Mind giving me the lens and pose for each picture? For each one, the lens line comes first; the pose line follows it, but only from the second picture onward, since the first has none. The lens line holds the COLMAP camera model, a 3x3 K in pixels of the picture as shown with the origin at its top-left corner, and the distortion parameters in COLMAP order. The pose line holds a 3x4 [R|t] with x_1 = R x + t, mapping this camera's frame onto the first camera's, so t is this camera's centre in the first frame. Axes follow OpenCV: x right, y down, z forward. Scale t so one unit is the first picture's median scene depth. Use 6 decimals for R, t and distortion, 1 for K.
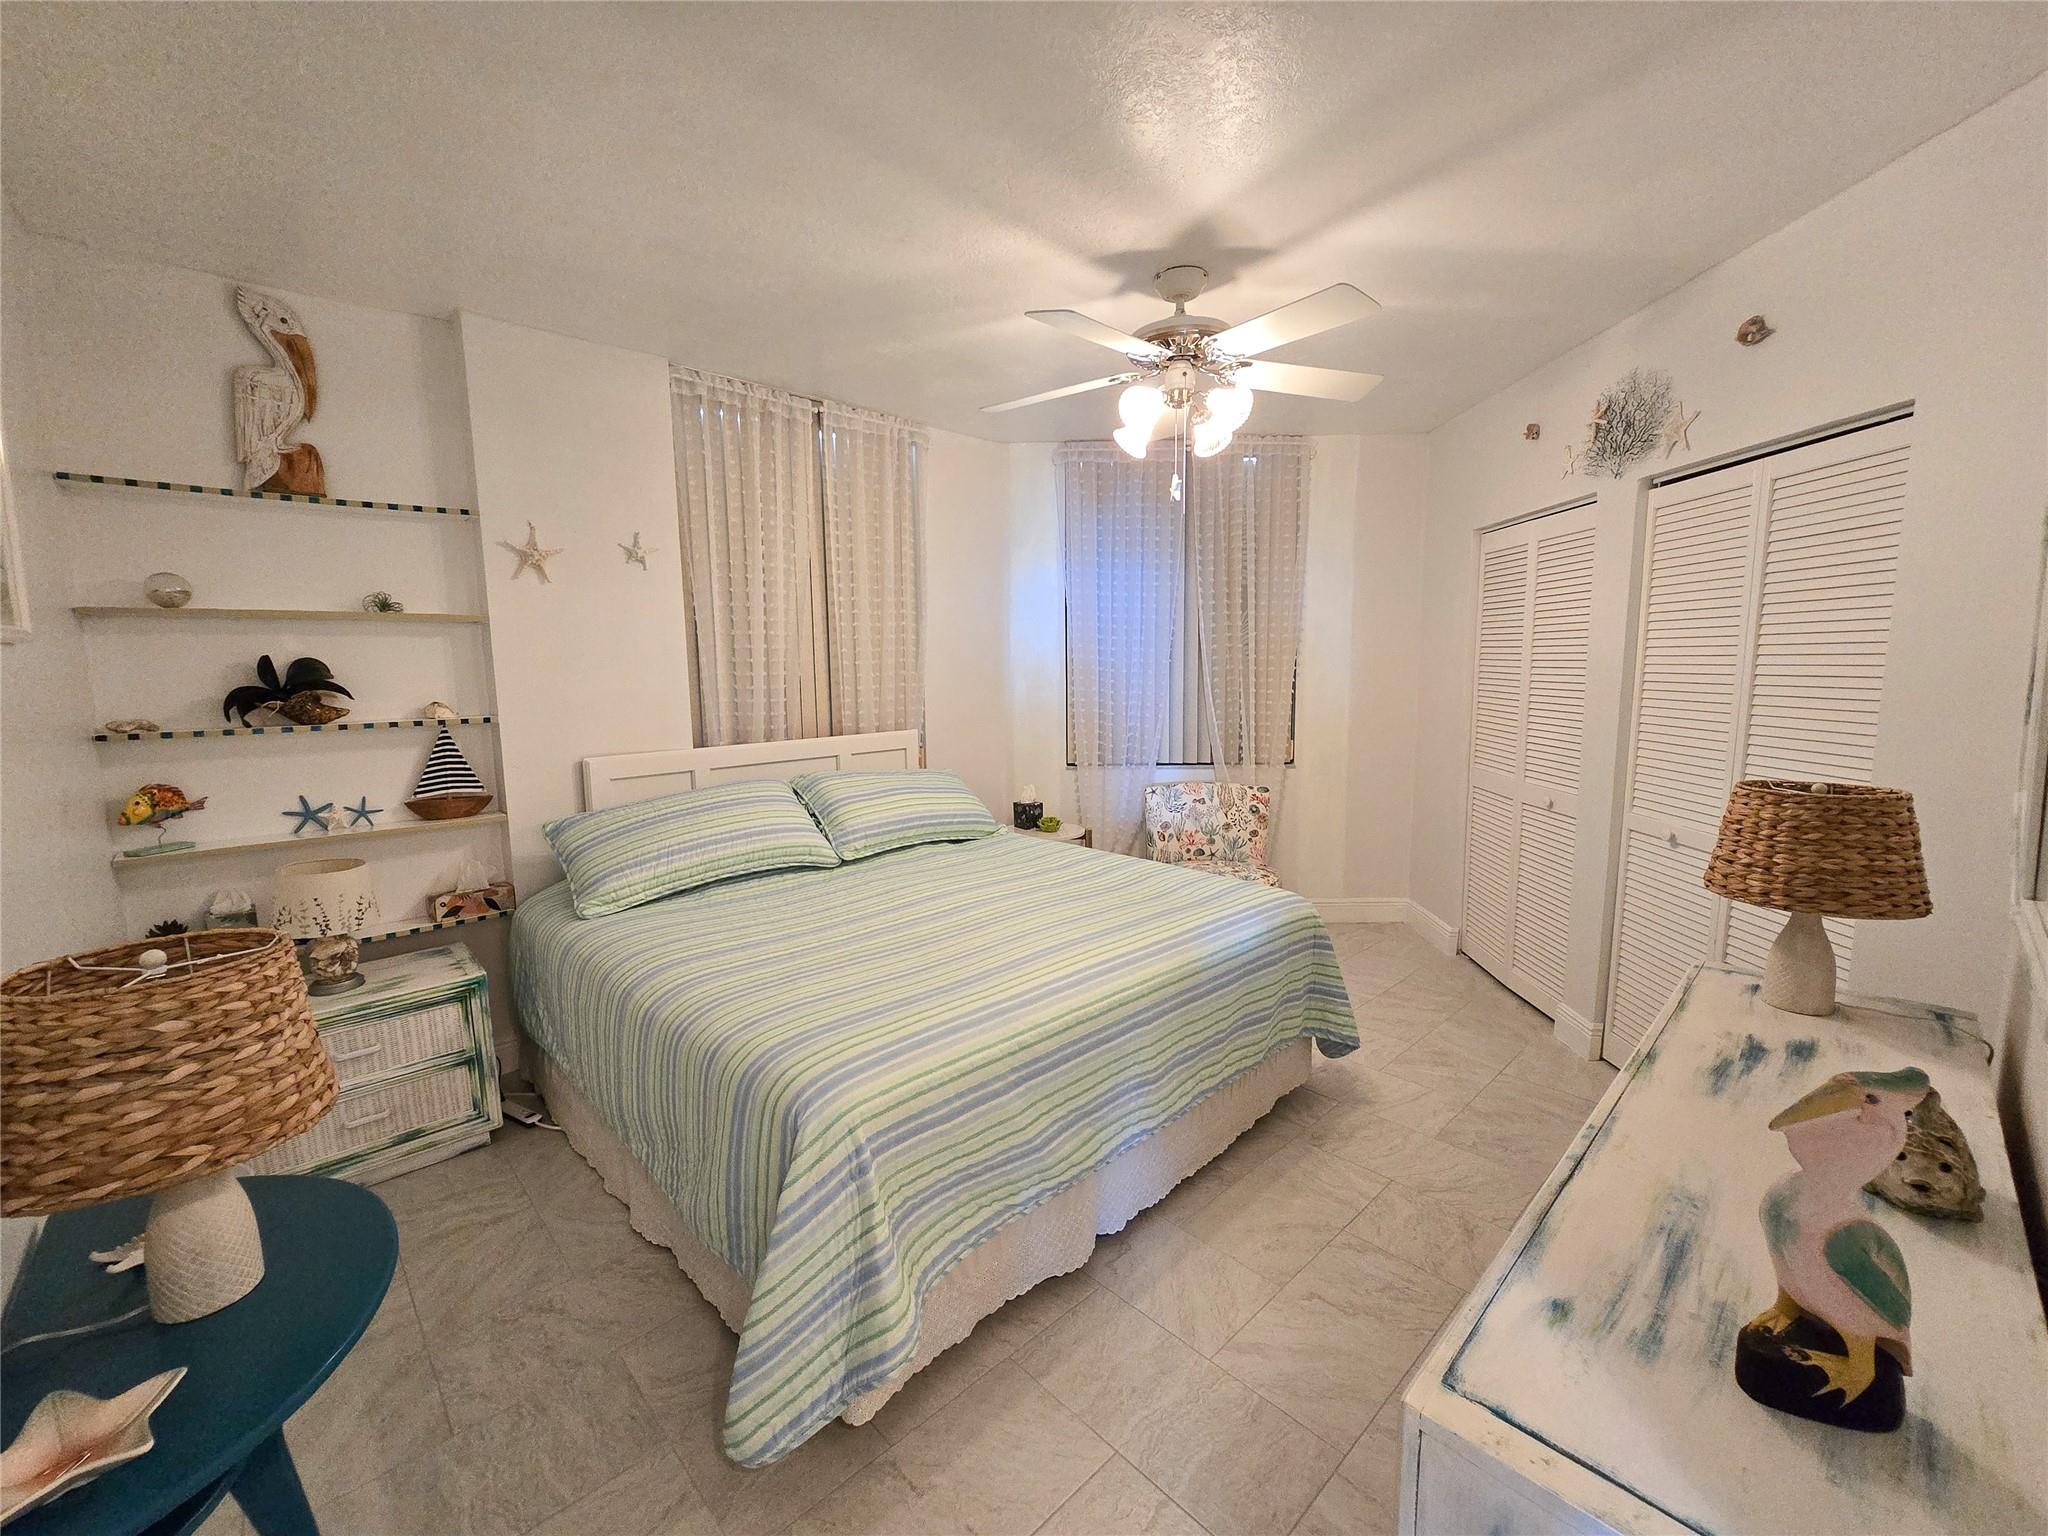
lens RADIAL K [[838.8, 0, 1024.0], [0, 838.8, 768.0], [0, 0, 1]] dist [-0.014697, 0.003395]
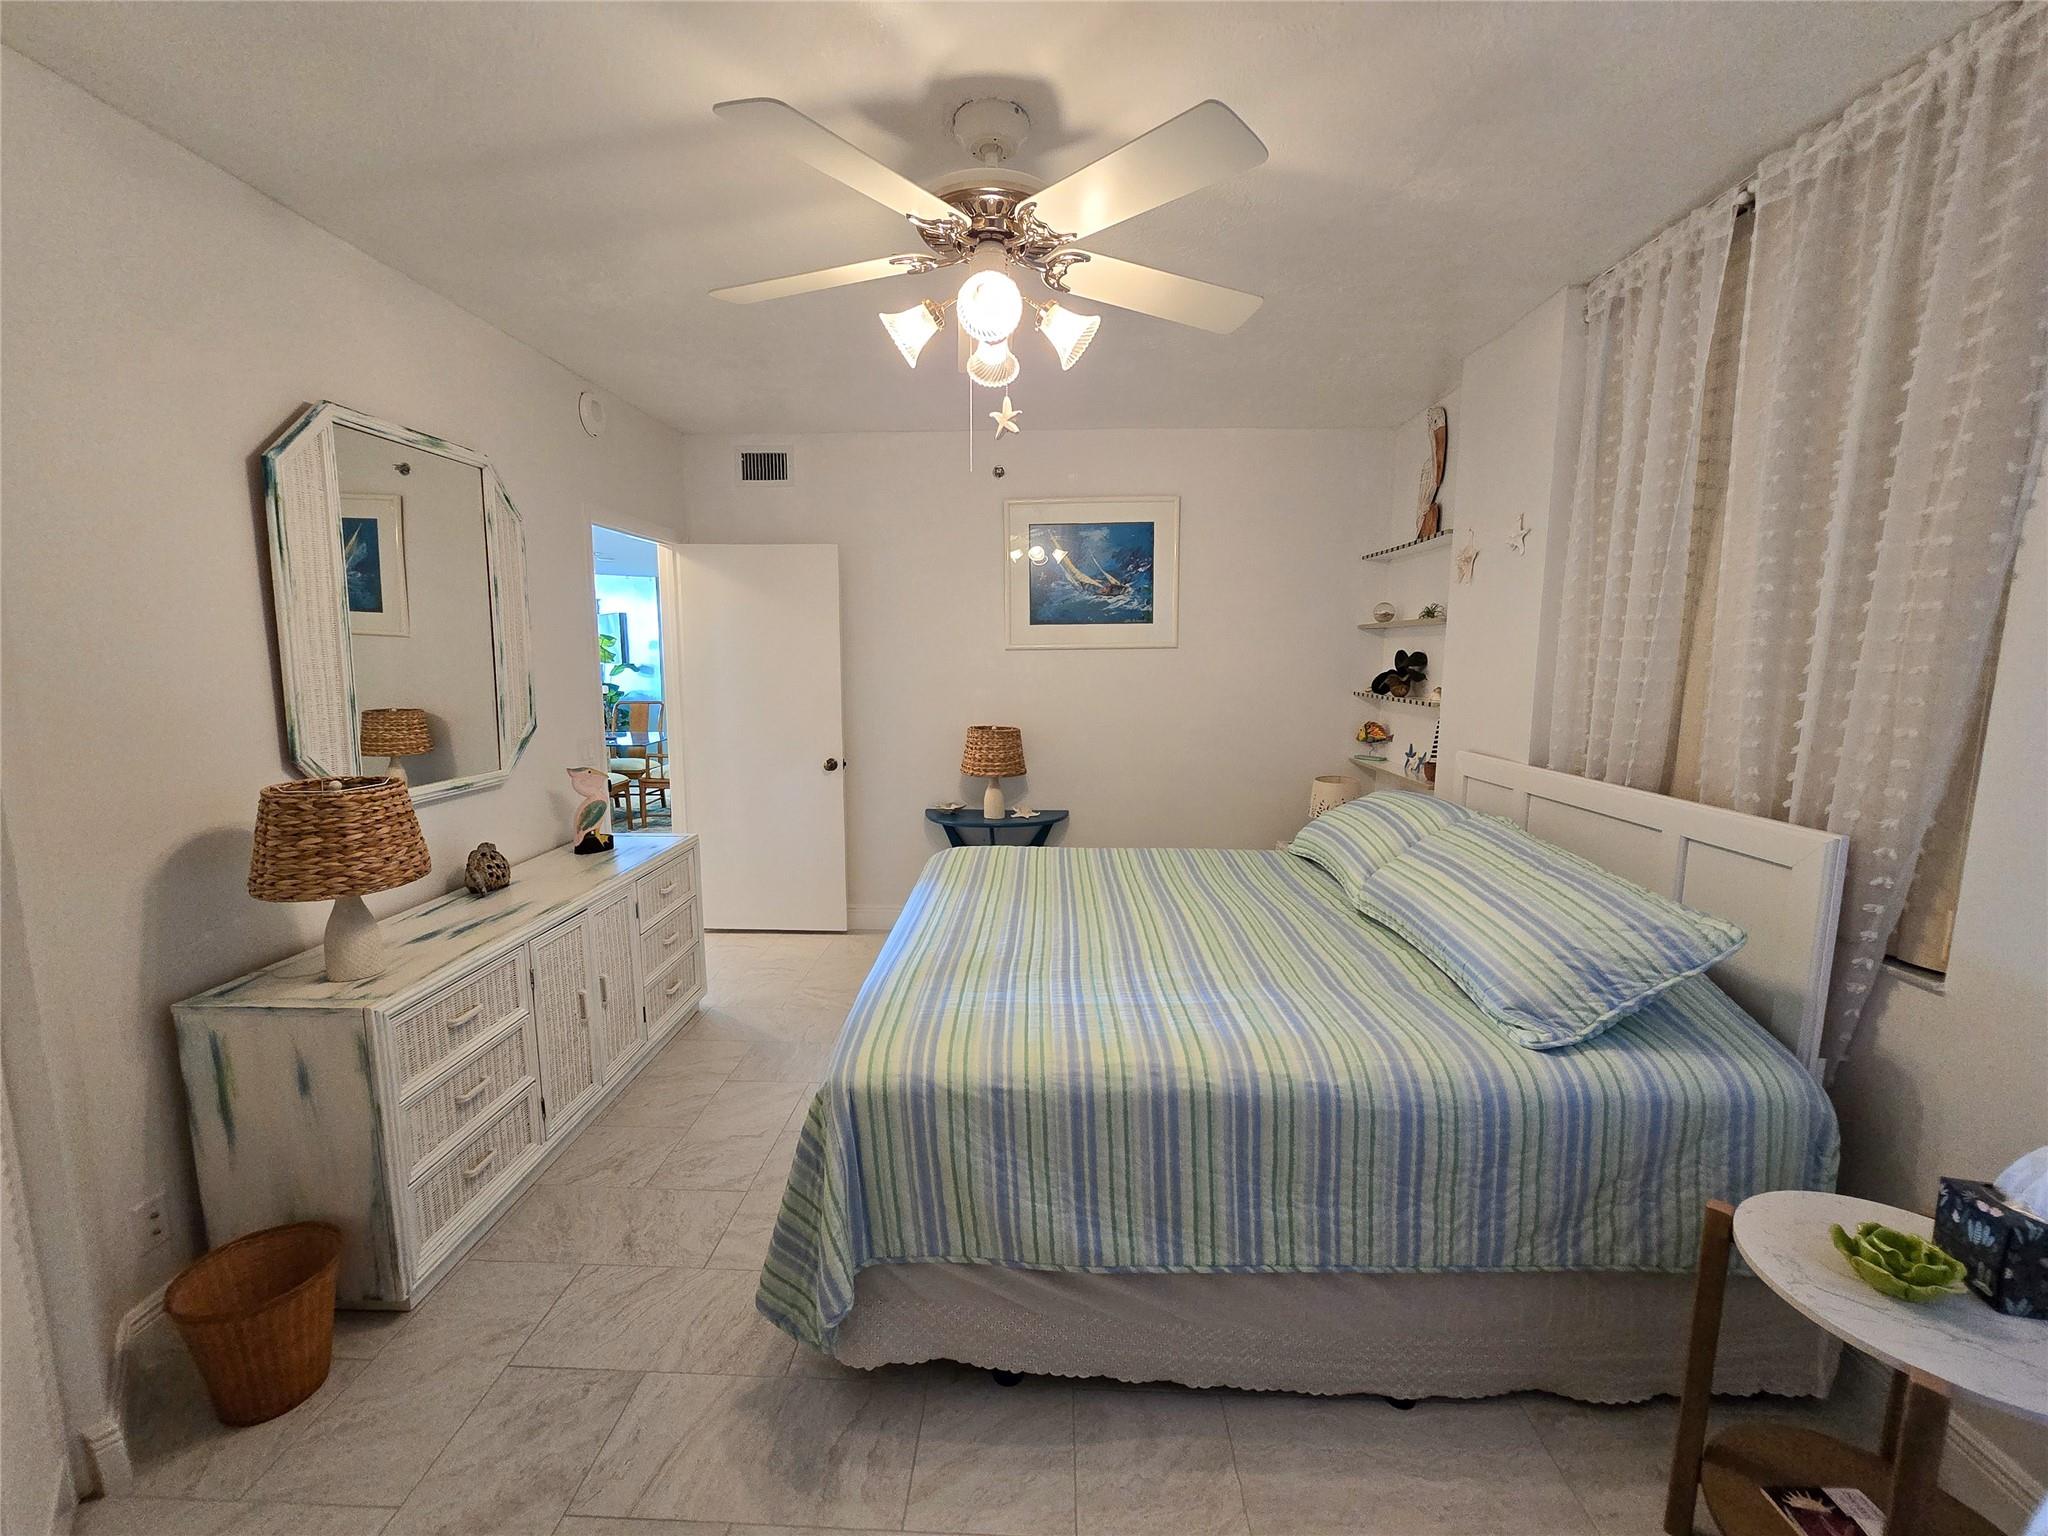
lens RADIAL K [[867.1, 0, 1033.0], [0, 867.1, 770.0], [0, 0, 1]] dist [0.010727, -0.000199]
pose [[-0.703812, 0.110227, -0.701783, 0.662779], [-0.080915, 0.969020, 0.233351, -0.215594], [0.705764, 0.221019, -0.673089, 1.475207]]
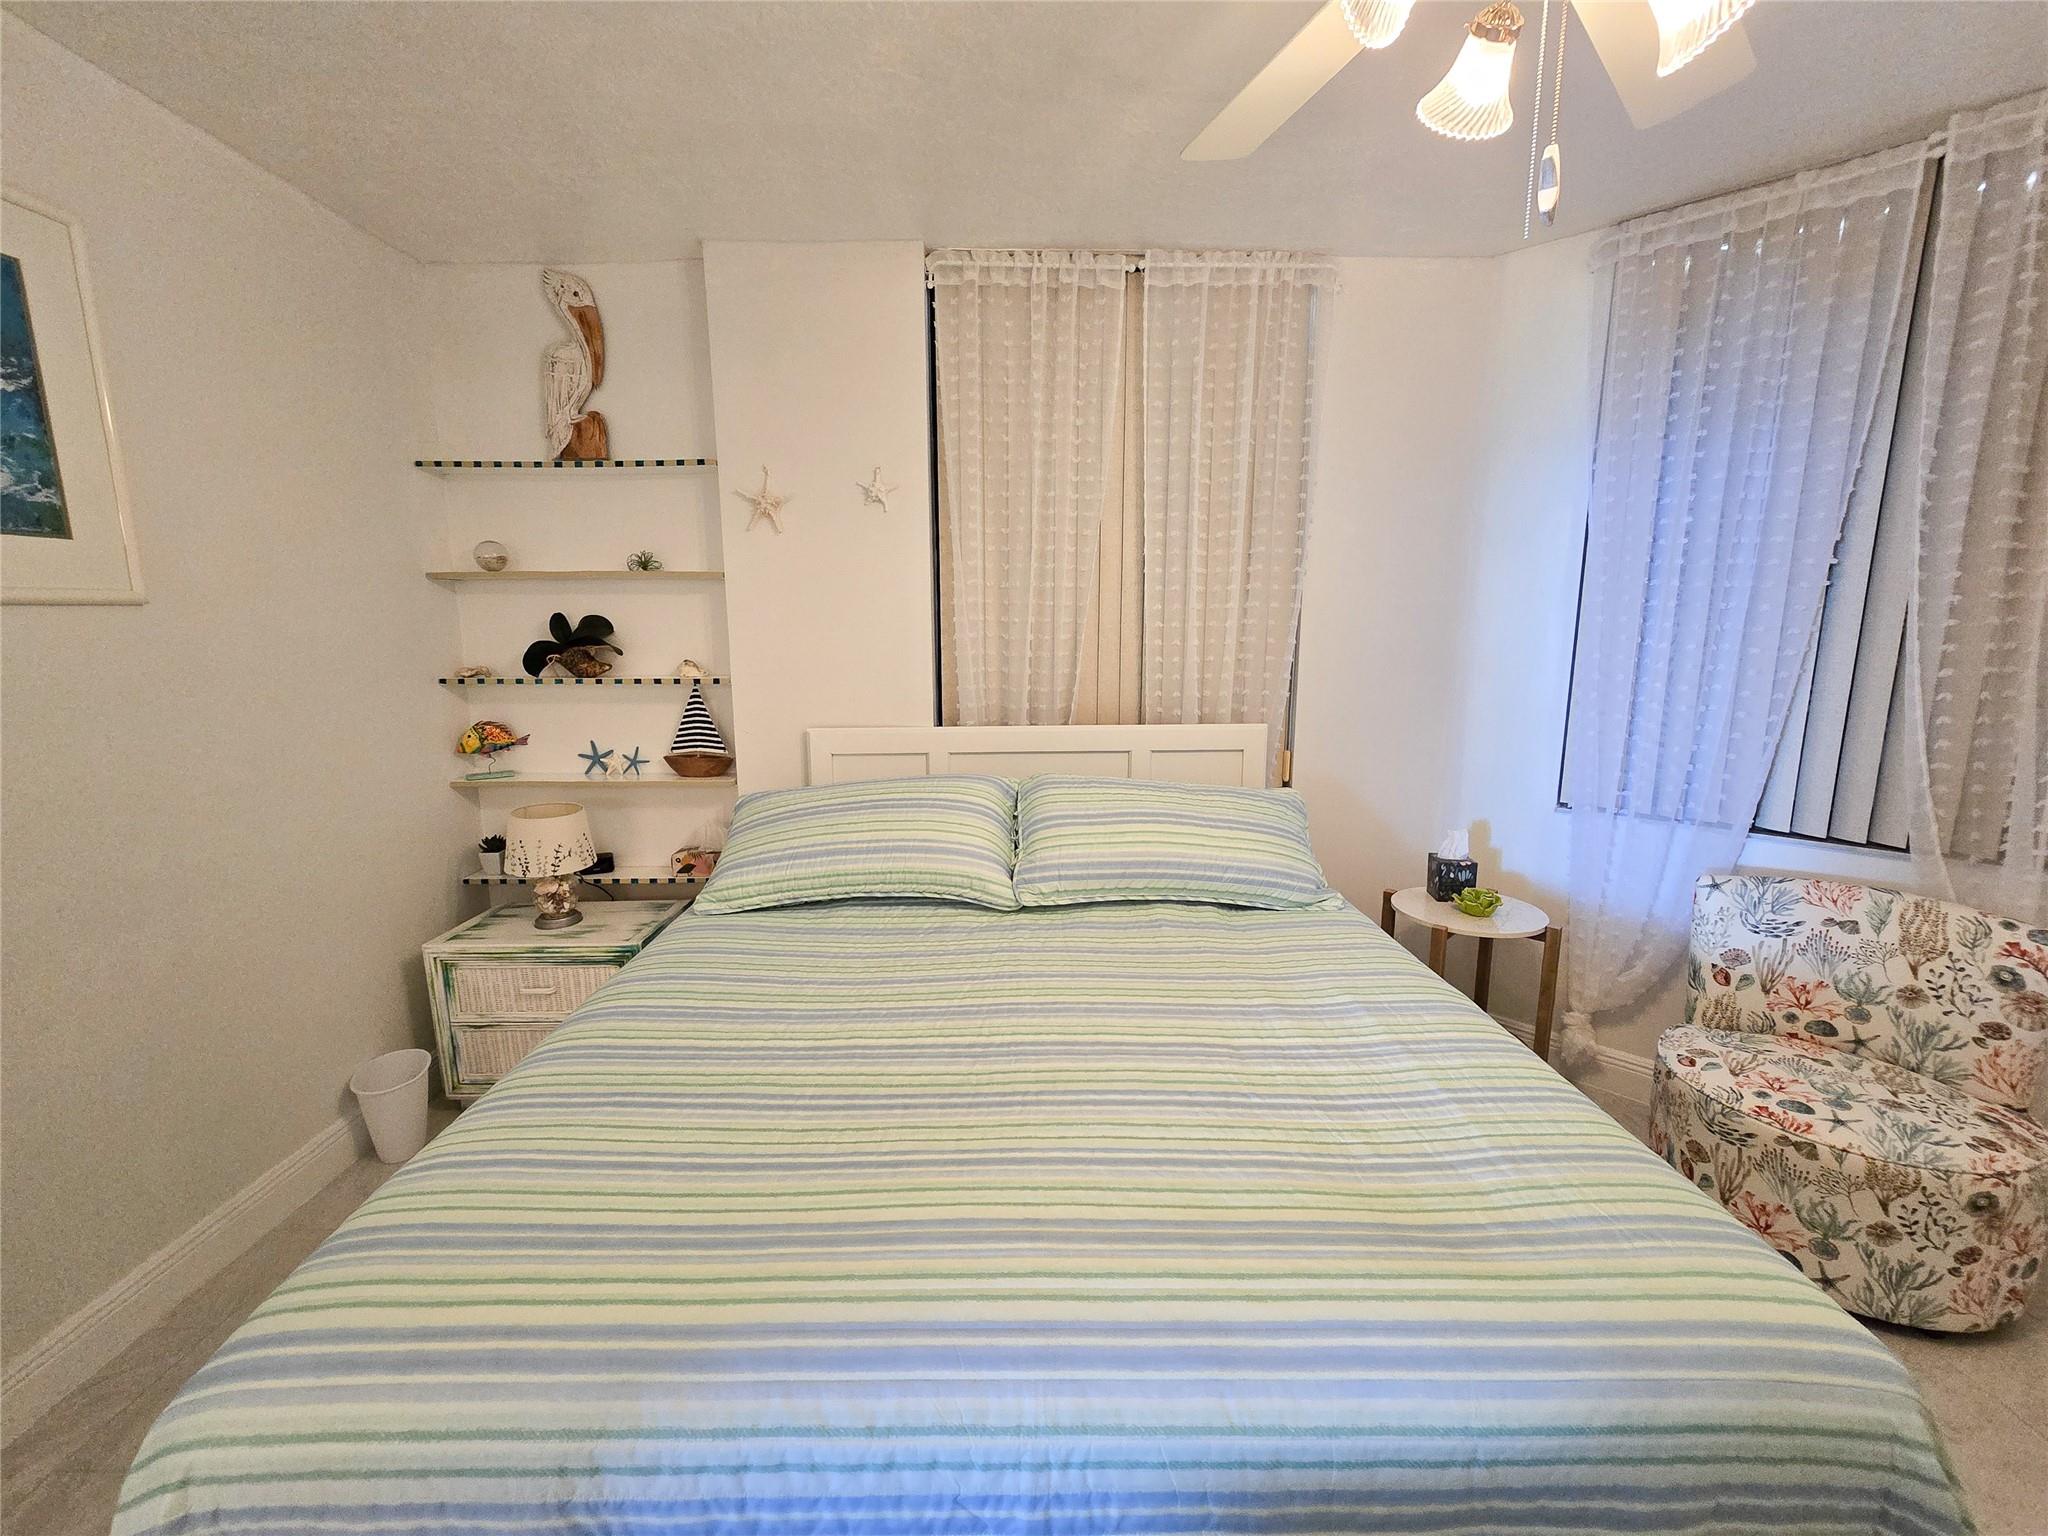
lens RADIAL K [[843.9, 0, 1016.4], [0, 843.9, 769.5], [0, 0, 1]] dist [-0.011595, 0.004462]
pose [[0.729905, 0.128968, -0.671272, 0.277802], [-0.092732, 0.991644, 0.089688, -0.076093], [0.677230, -0.003215, 0.735765, 0.521474]]
